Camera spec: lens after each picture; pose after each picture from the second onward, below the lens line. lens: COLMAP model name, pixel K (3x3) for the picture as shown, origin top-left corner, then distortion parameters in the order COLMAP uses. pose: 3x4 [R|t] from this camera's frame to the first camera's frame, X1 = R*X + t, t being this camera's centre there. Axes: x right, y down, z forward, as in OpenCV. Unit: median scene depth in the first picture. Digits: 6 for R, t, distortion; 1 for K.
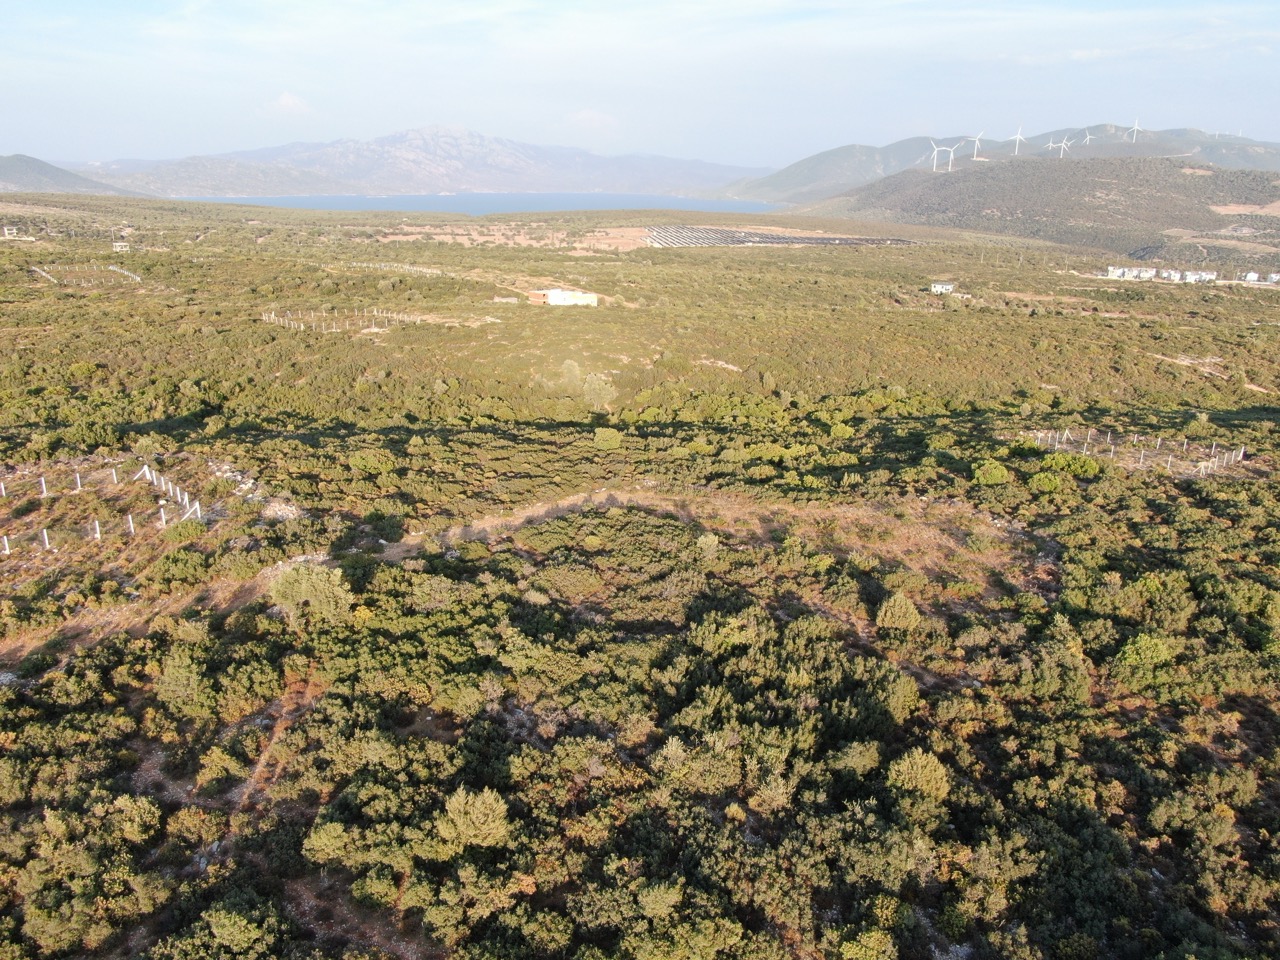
lens RADIAL K [[914.8, 0, 643.5], [0, 914.8, 478.7], [0, 0, 1]] dist [-0.026739, 0.012043]
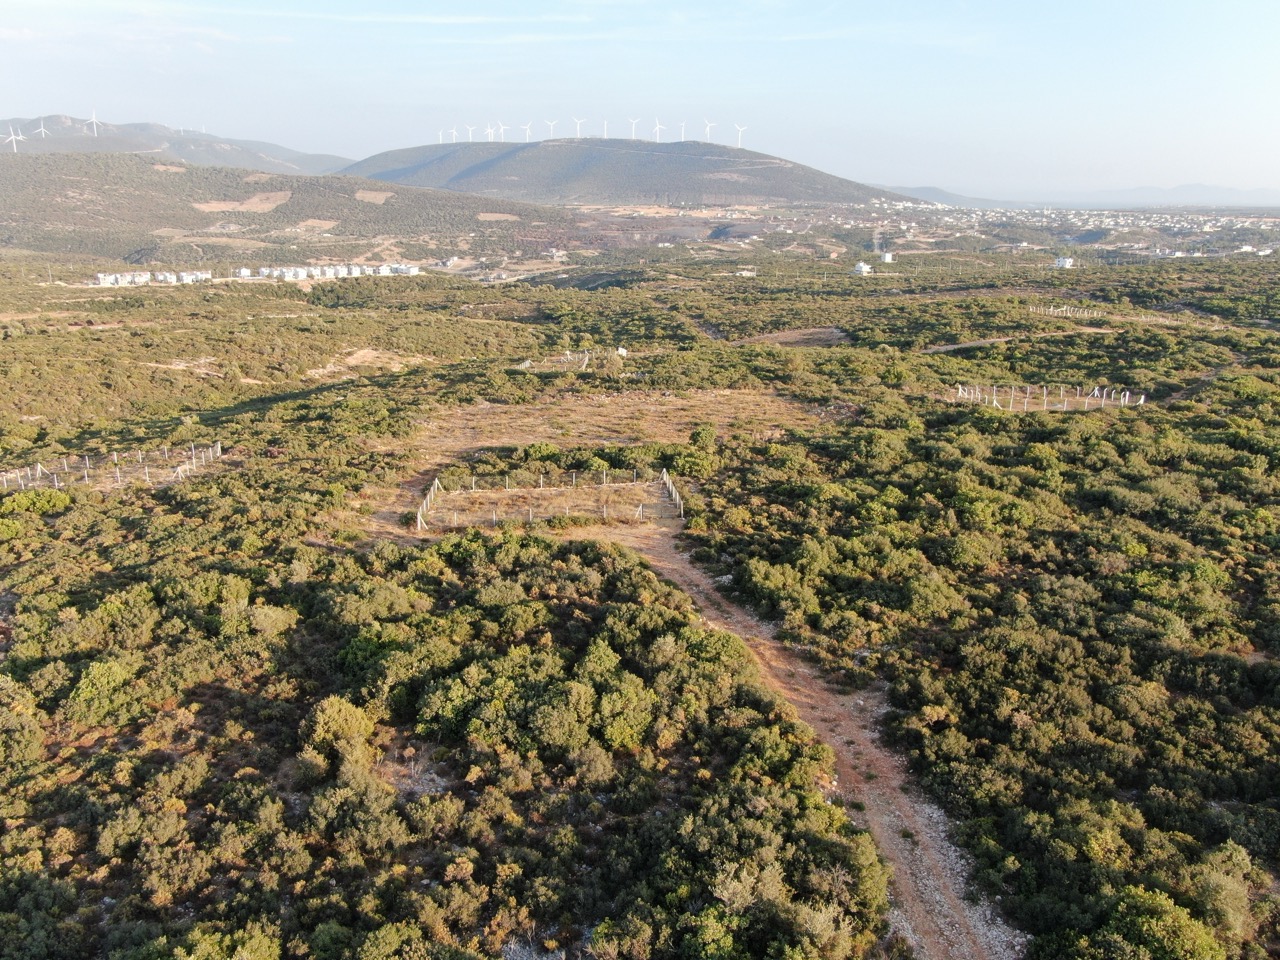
lens RADIAL K [[1019.1, 0, 643.6], [0, 1019.1, 478.4], [0, 0, 1]] dist [-0.024480, 0.012760]
pose [[0.587936, -0.227750, 0.776183, 0.076897], [0.250276, 0.963679, 0.093189, 0.021670], [-0.769216, 0.139471, 0.623582, -0.071501]]
